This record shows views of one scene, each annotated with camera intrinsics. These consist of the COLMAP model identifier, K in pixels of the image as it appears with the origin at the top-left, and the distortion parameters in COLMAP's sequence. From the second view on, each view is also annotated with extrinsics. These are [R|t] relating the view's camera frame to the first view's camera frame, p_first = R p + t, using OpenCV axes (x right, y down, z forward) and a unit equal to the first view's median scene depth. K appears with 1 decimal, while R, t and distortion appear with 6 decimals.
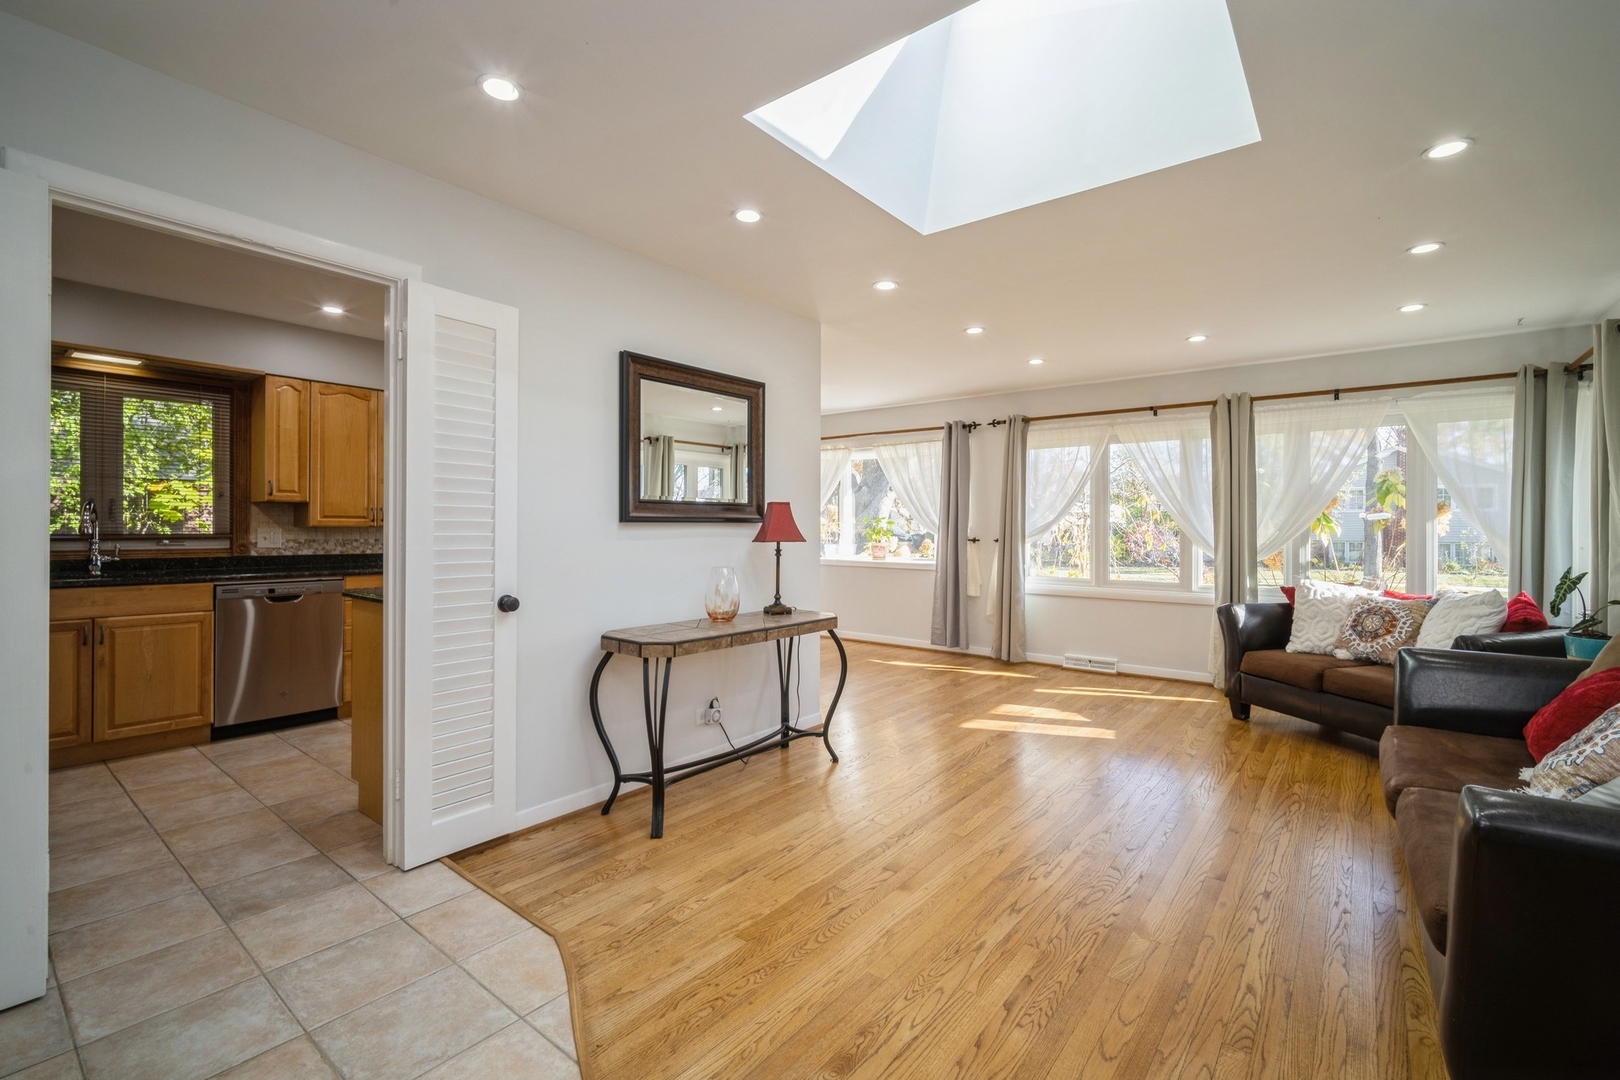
lens RADIAL K [[702.5, 0, 816.2], [0, 702.5, 530.1], [0, 0, 1]] dist [-0.010647, 0.002710]
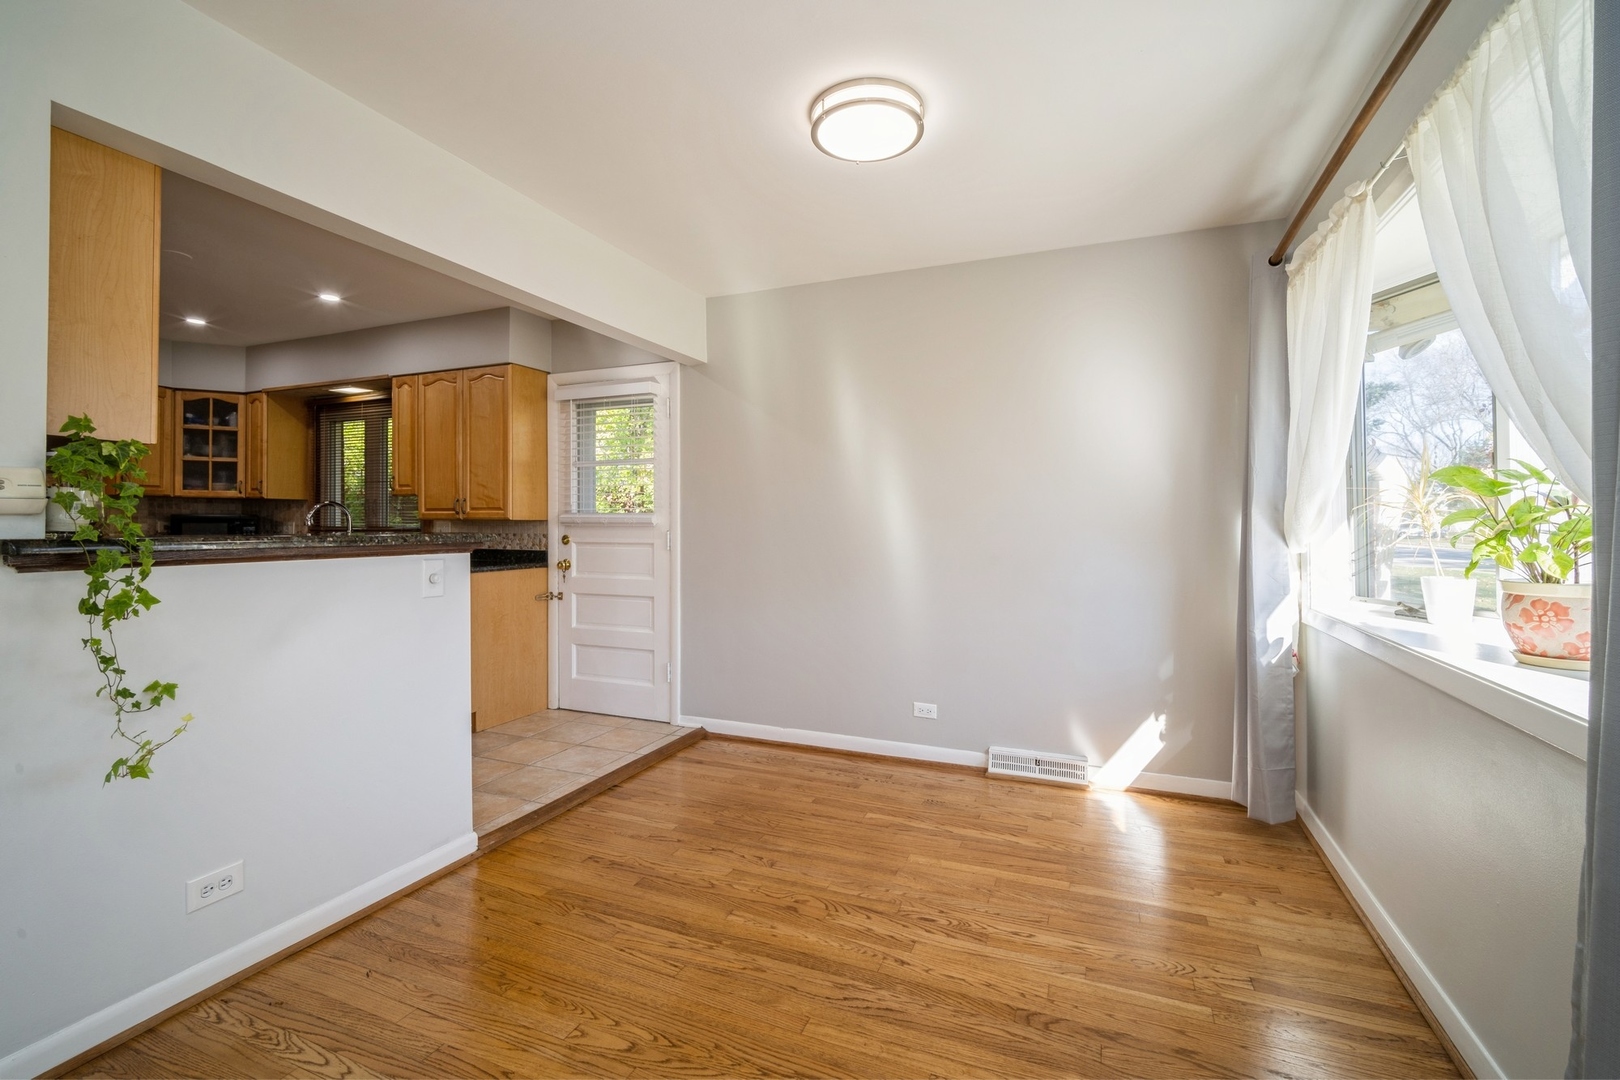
lens RADIAL K [[702.5, 0, 808.9], [0, 702.5, 524.6], [0, 0, 1]] dist [-0.010647, 0.002710]
pose [[0.266456, -0.014185, -0.963743, 0.393170], [-0.006550, 0.999842, -0.016528, 0.015085], [0.963825, 0.010717, 0.266321, 1.291396]]
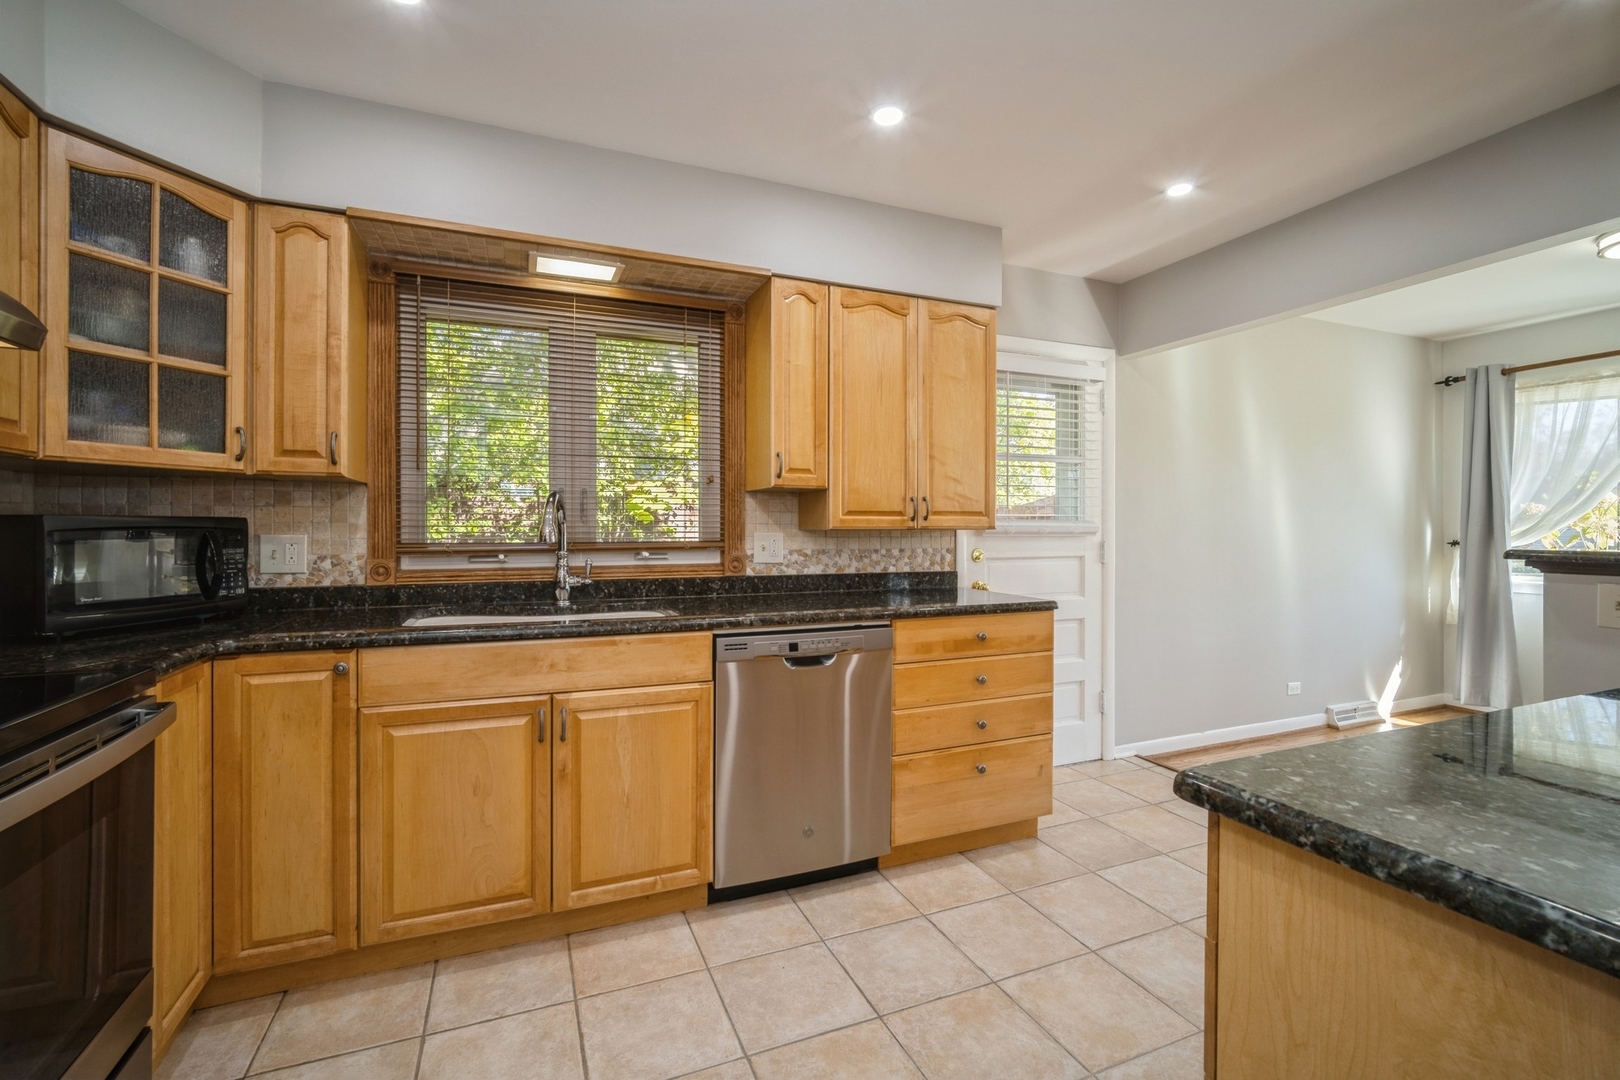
lens RADIAL K [[702.5, 0, 803.0], [0, 702.5, 527.6], [0, 0, 1]] dist [-0.010647, 0.002710]
pose [[0.869382, -0.006903, -0.494093, -0.455001], [0.004231, 0.999970, -0.006527, -0.003030], [0.494123, 0.003585, 0.869385, 0.476211]]
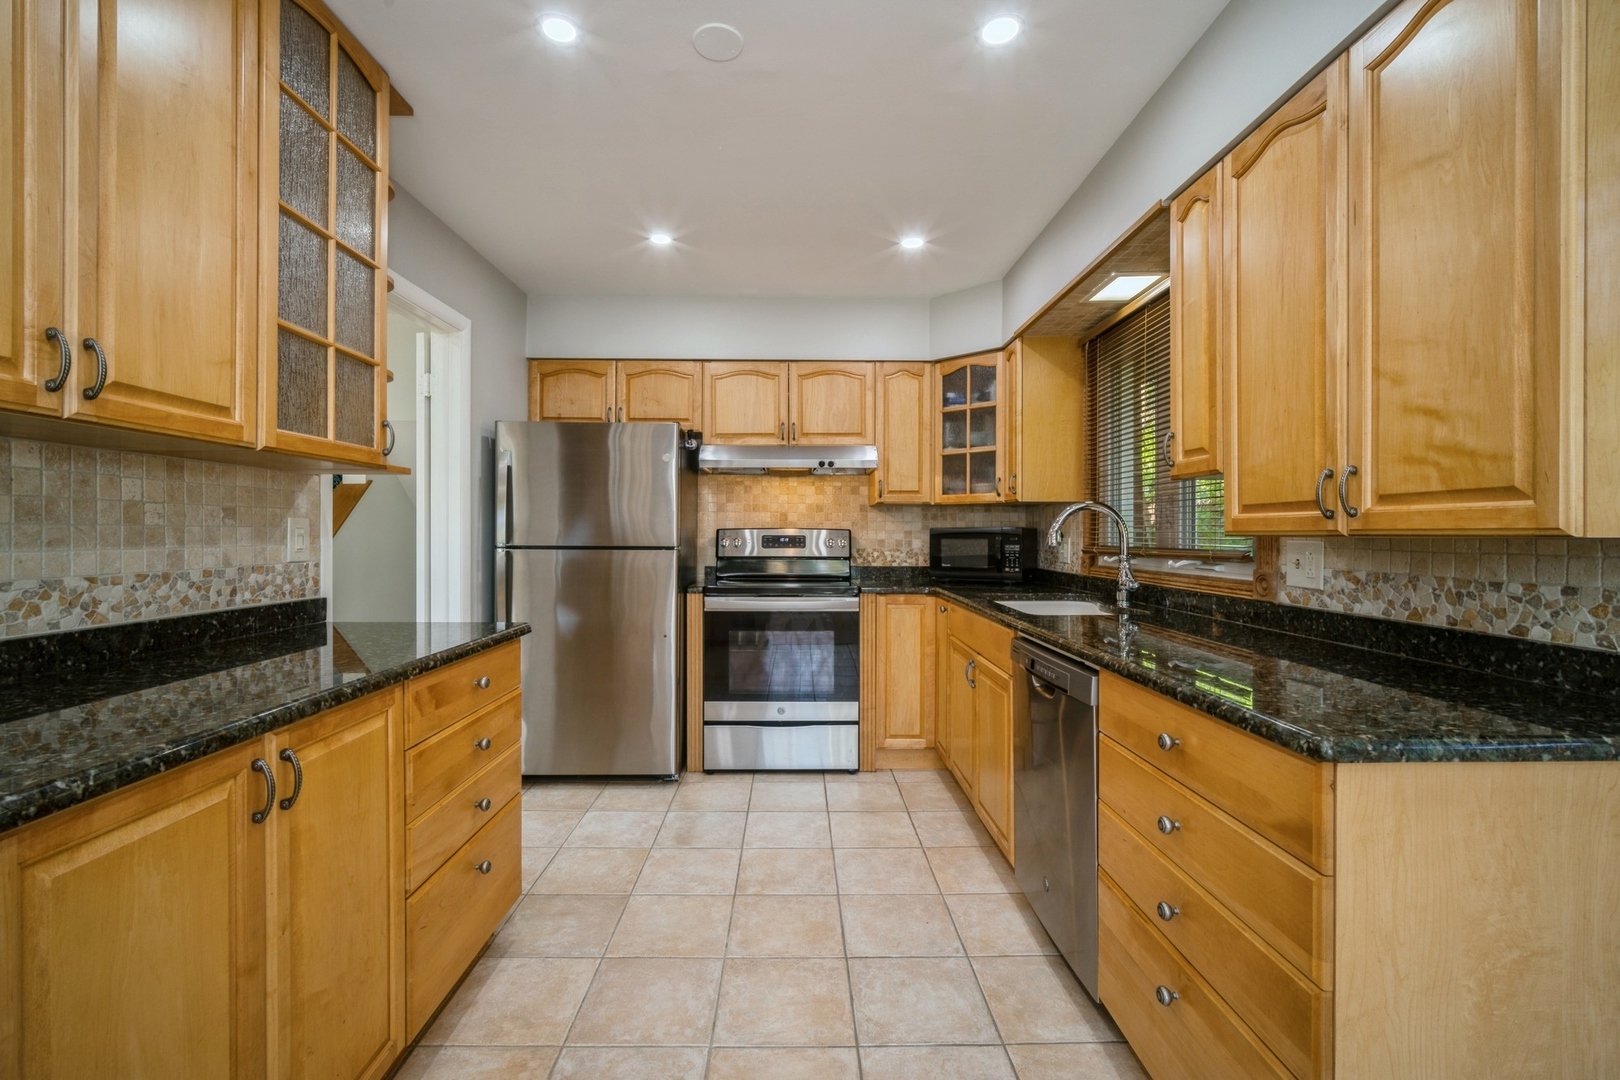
lens RADIAL K [[702.5, 0, 804.6], [0, 702.5, 539.6], [0, 0, 1]] dist [-0.010647, 0.002710]
pose [[-0.779267, -0.006052, -0.626663, -0.308237], [-0.012483, 0.999905, 0.005865, -0.002085], [0.626568, 0.012393, -0.779268, 1.173465]]
